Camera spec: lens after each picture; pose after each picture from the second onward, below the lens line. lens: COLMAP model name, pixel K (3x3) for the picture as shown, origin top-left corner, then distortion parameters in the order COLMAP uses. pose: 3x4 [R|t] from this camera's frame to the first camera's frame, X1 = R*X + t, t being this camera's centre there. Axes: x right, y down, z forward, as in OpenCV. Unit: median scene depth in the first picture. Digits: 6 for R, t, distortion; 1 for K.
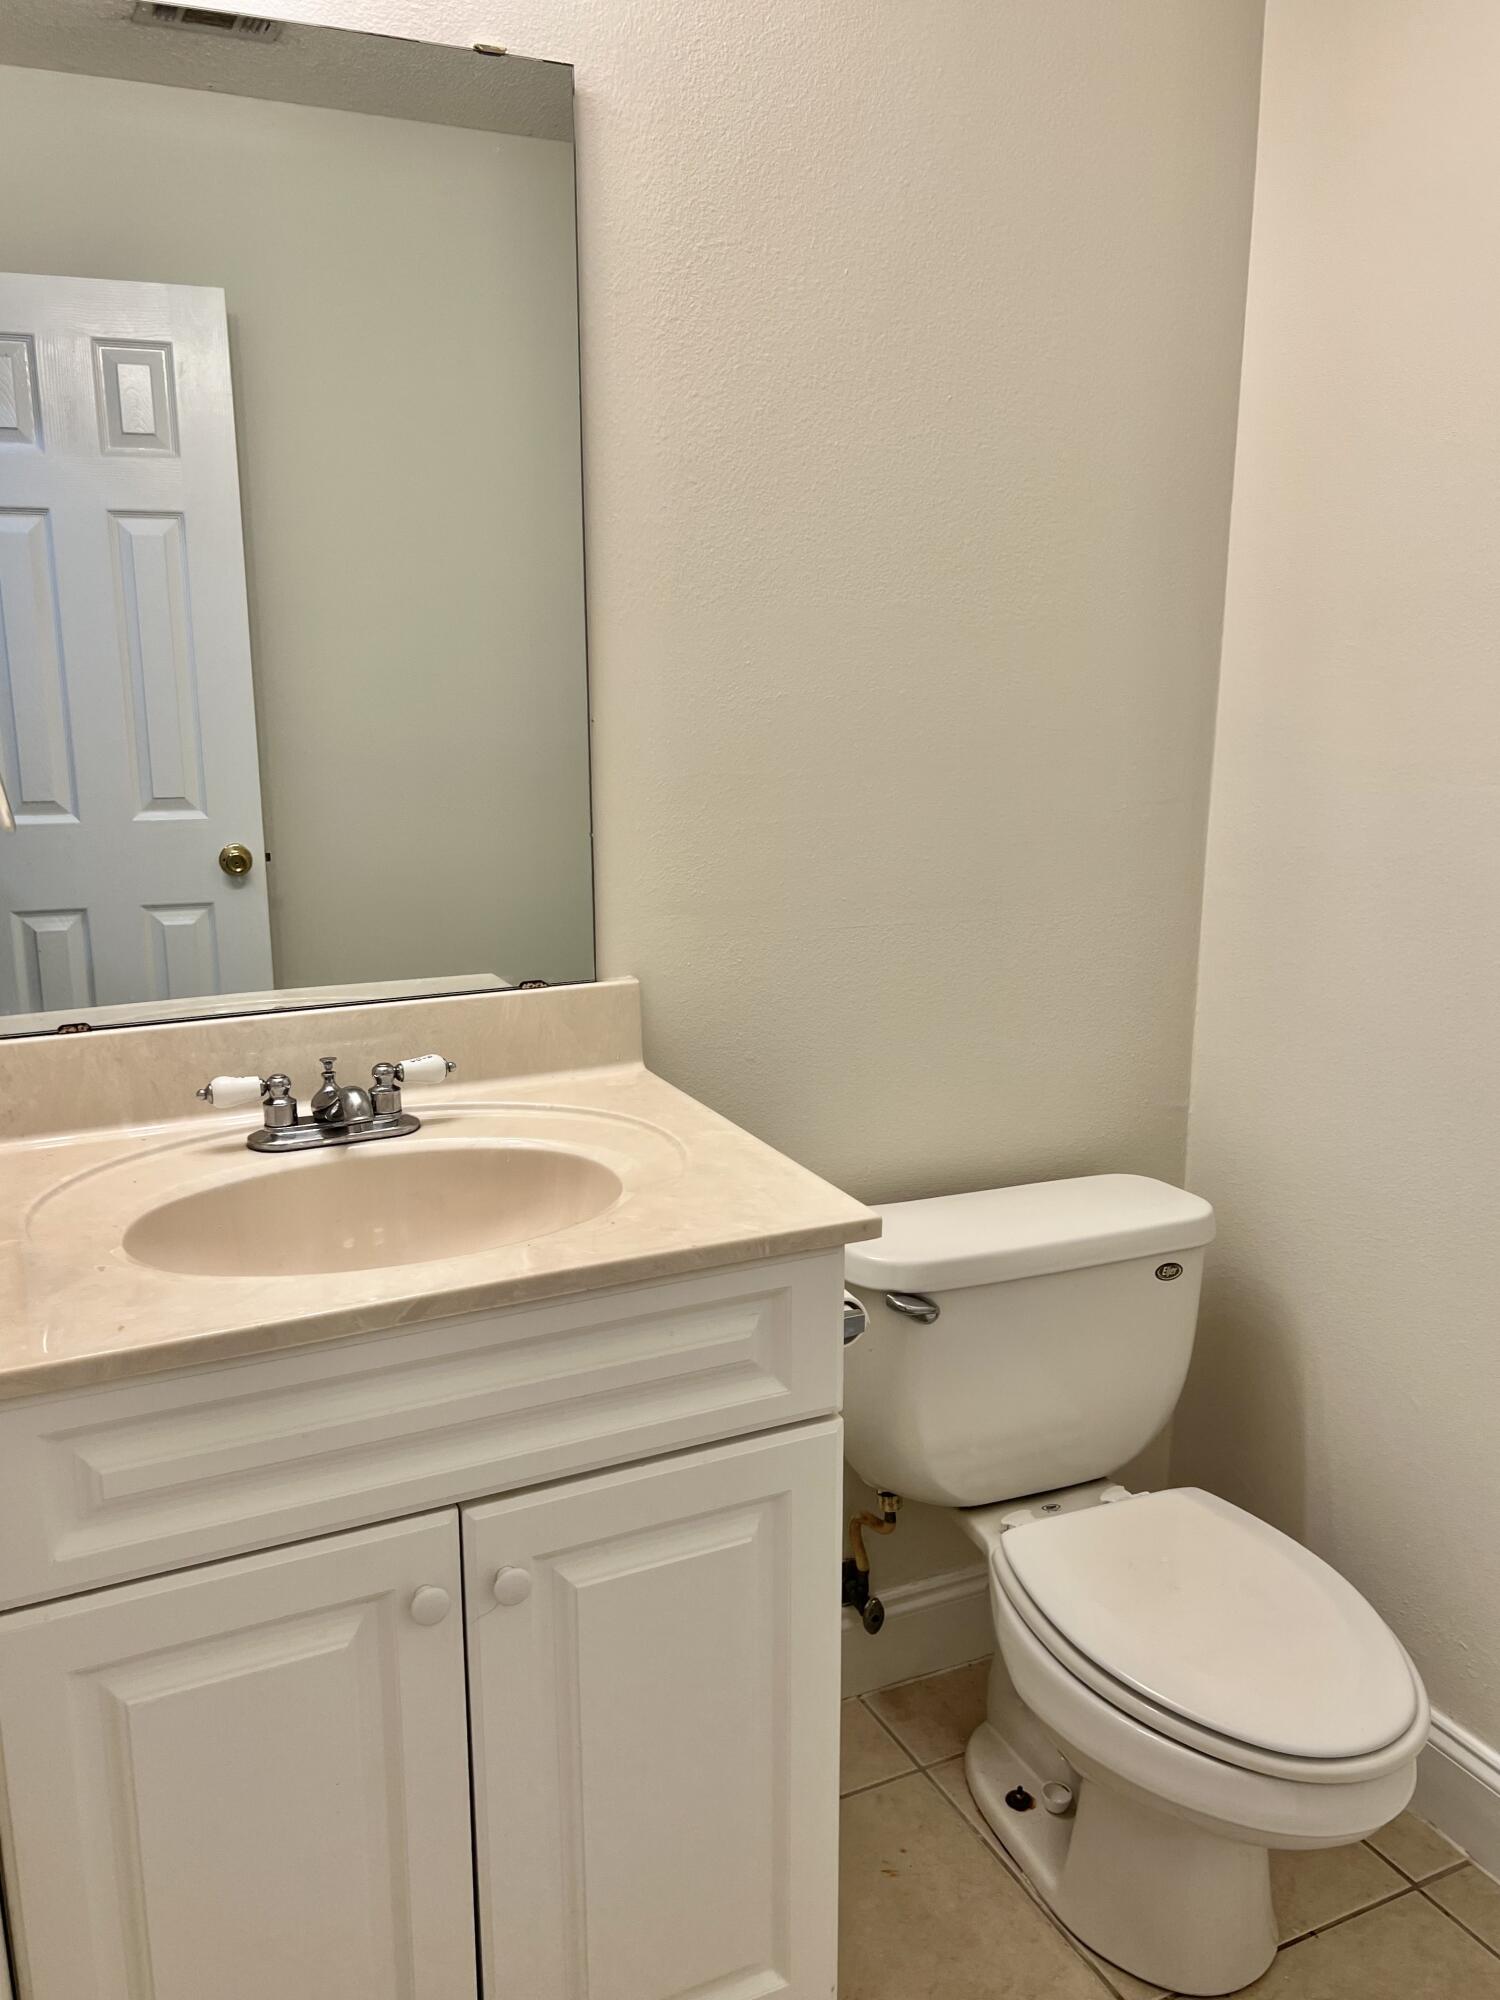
lens RADIAL K [[1522.6, 0, 752.4], [0, 1522.6, 1000.3], [0, 0, 1]] dist [0.032410, -0.014678]
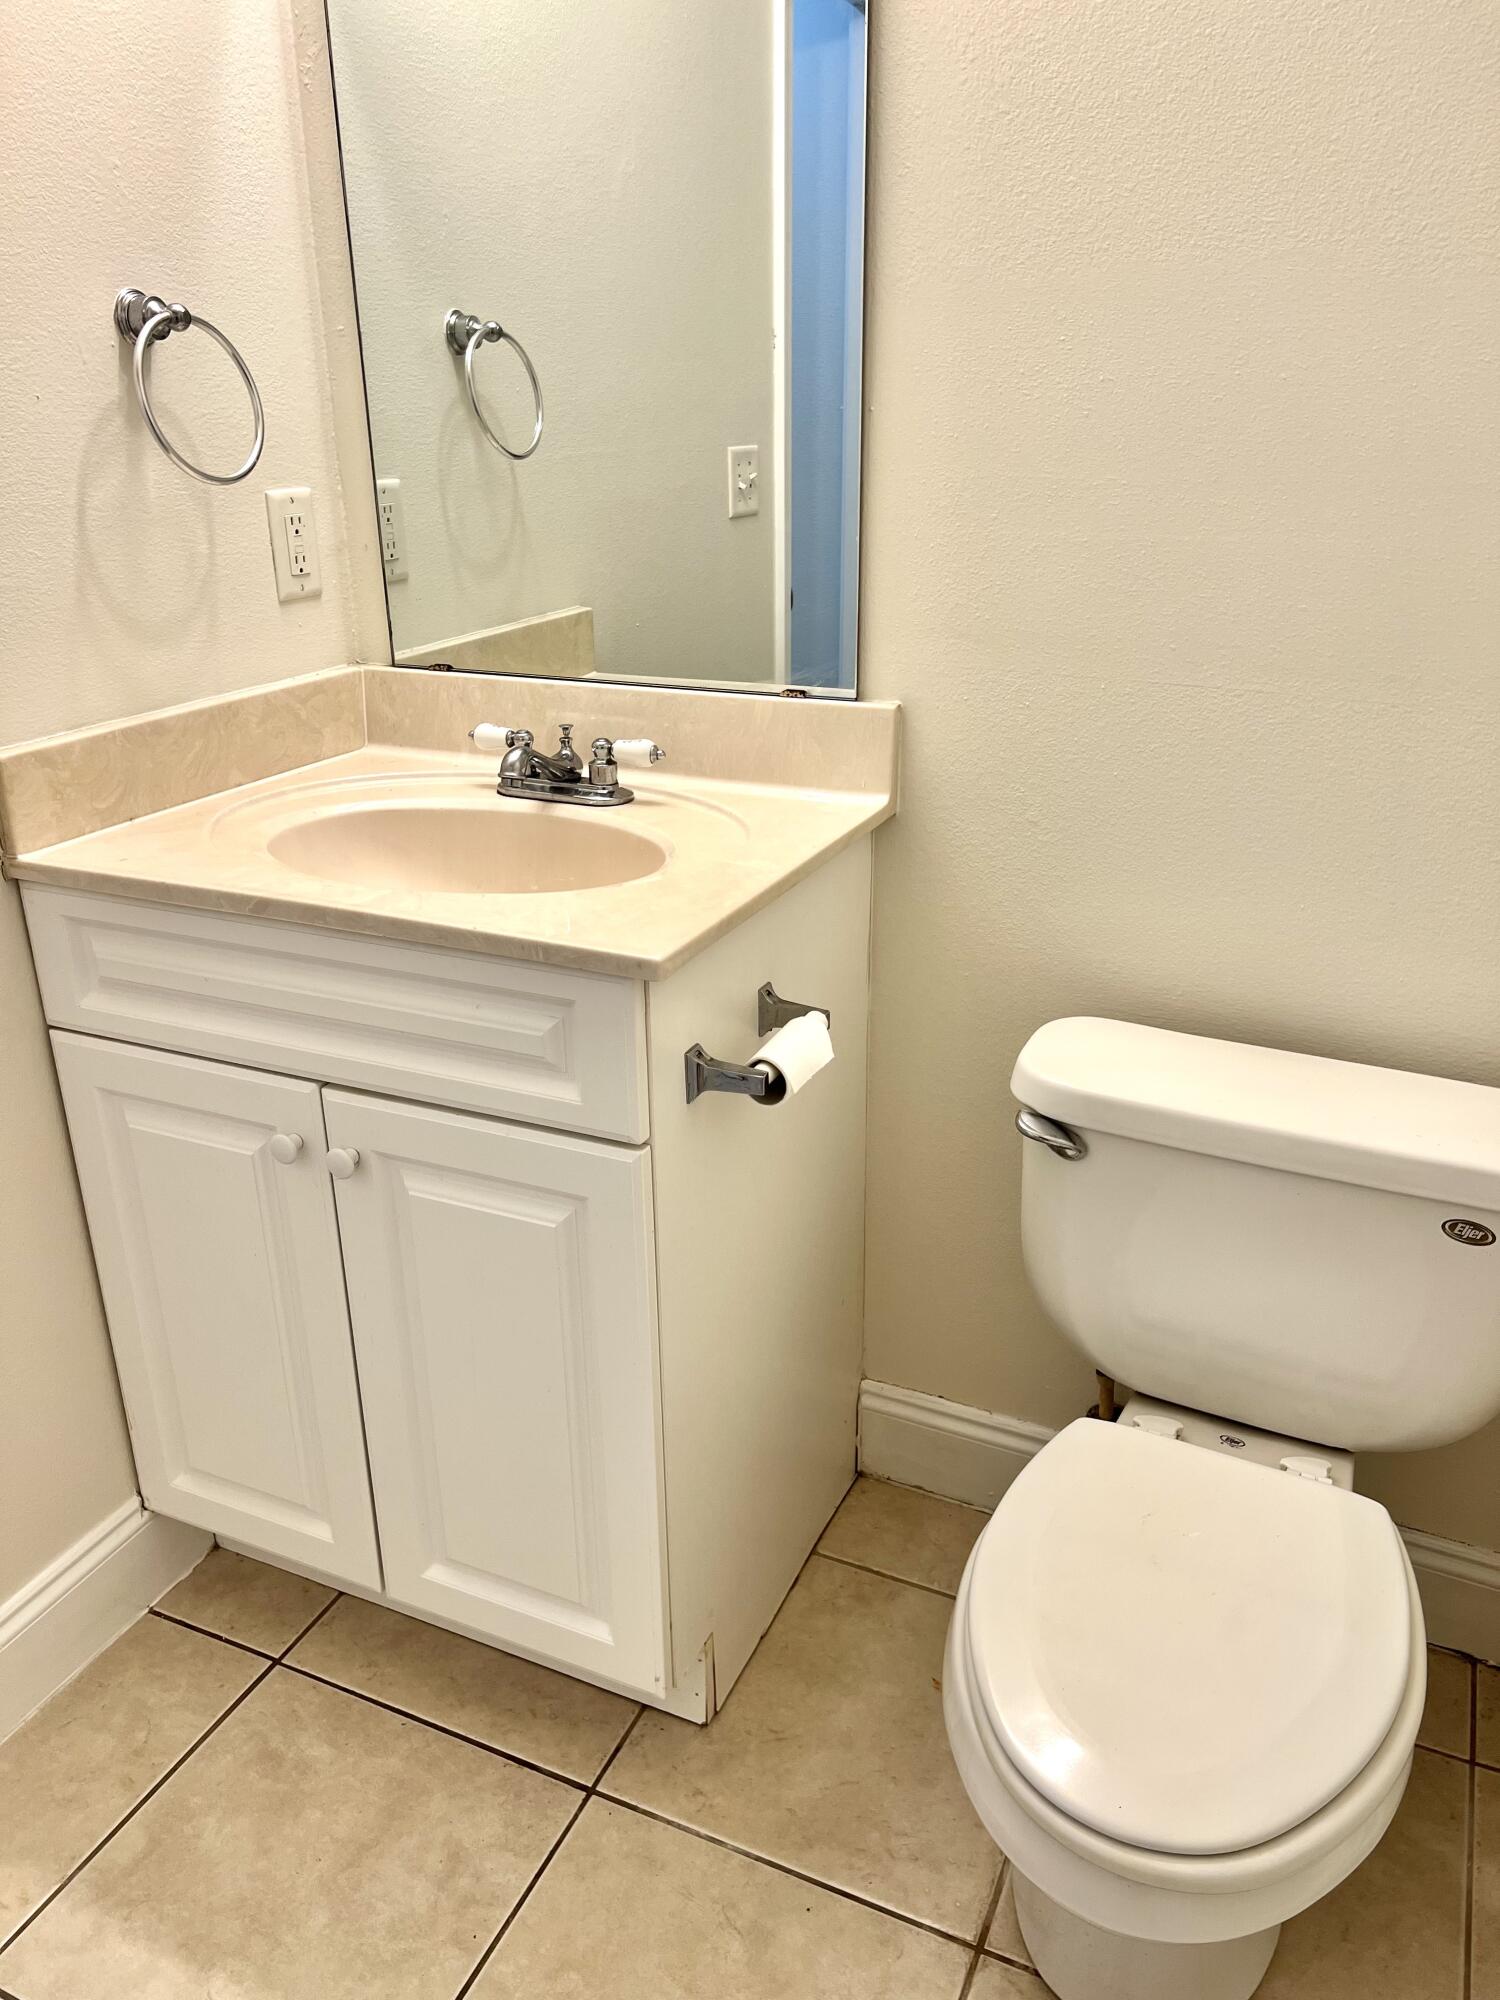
lens RADIAL K [[1508.7, 0, 752.2], [0, 1508.7, 993.8], [0, 0, 1]] dist [0.072857, -0.046025]
pose [[0.657679, 0.279384, -0.699573, 0.650227], [-0.160229, 0.959312, 0.232480, -0.053594], [0.736060, -0.040806, 0.675685, 0.340588]]
